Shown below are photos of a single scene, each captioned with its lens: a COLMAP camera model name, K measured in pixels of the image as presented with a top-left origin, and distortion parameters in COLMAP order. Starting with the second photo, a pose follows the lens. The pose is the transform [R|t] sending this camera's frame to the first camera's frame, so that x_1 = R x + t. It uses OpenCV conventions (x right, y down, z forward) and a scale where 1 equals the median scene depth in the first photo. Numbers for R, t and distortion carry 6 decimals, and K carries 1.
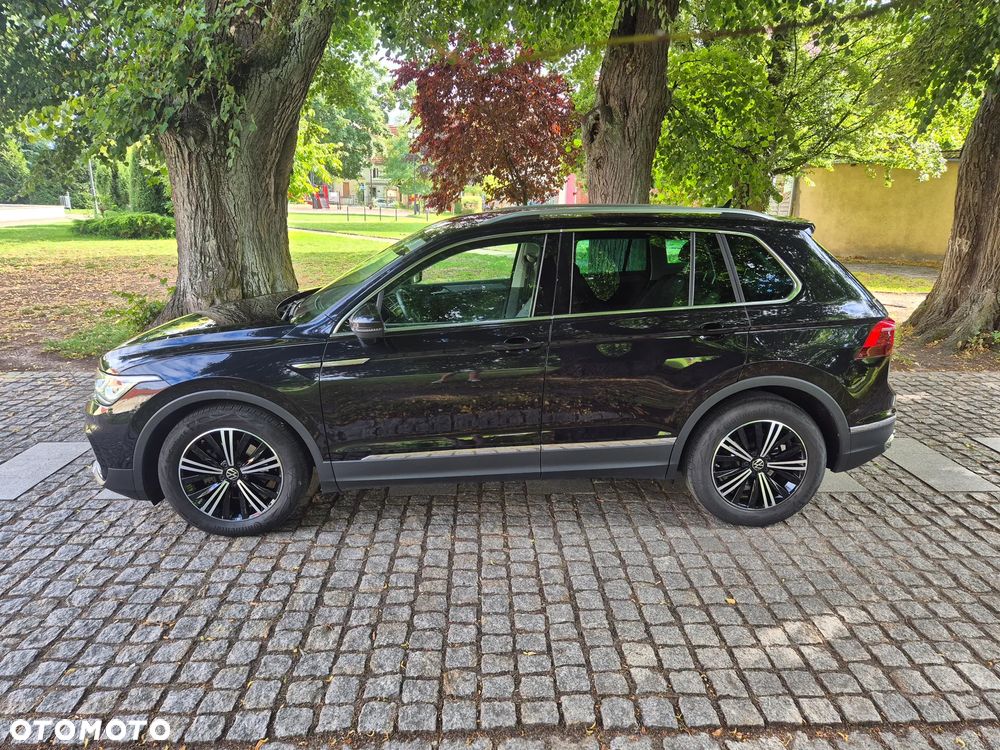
lens RADIAL K [[667.9, 0, 504.5], [0, 667.9, 379.7], [0, 0, 1]] dist [0.067503, -0.056183]
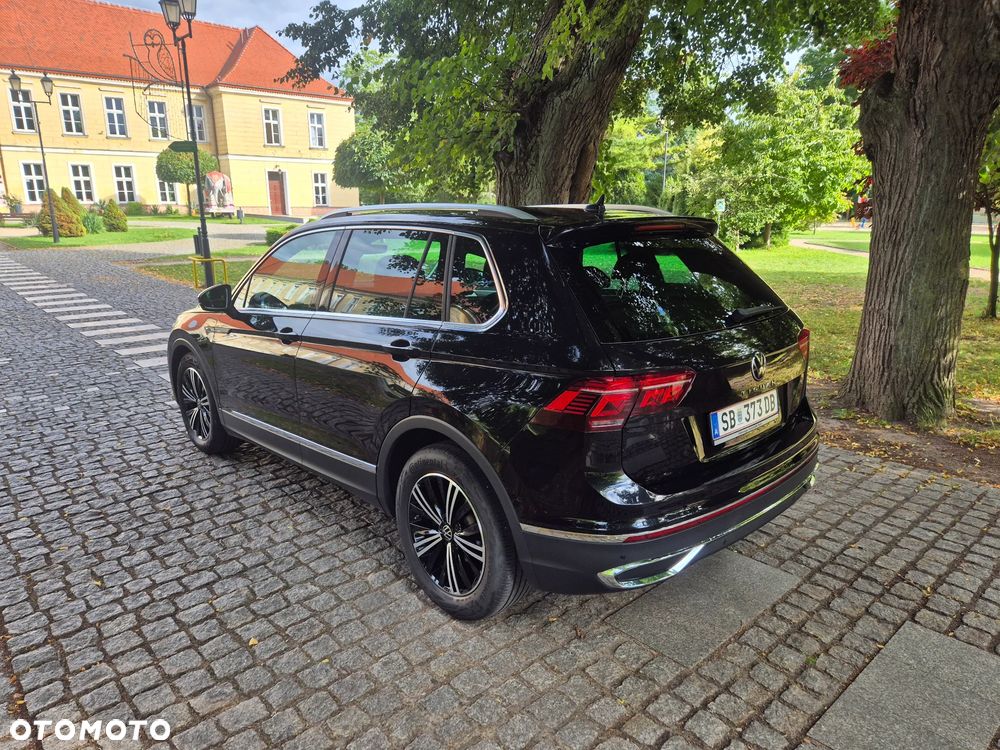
lens RADIAL K [[667.9, 0, 504.5], [0, 667.9, 379.7], [0, 0, 1]] dist [0.067503, -0.056183]
pose [[0.648520, 0.174797, -0.740856, 0.977776], [-0.195995, 0.978806, 0.059371, -0.107004], [0.735533, 0.106700, 0.669034, 0.524951]]
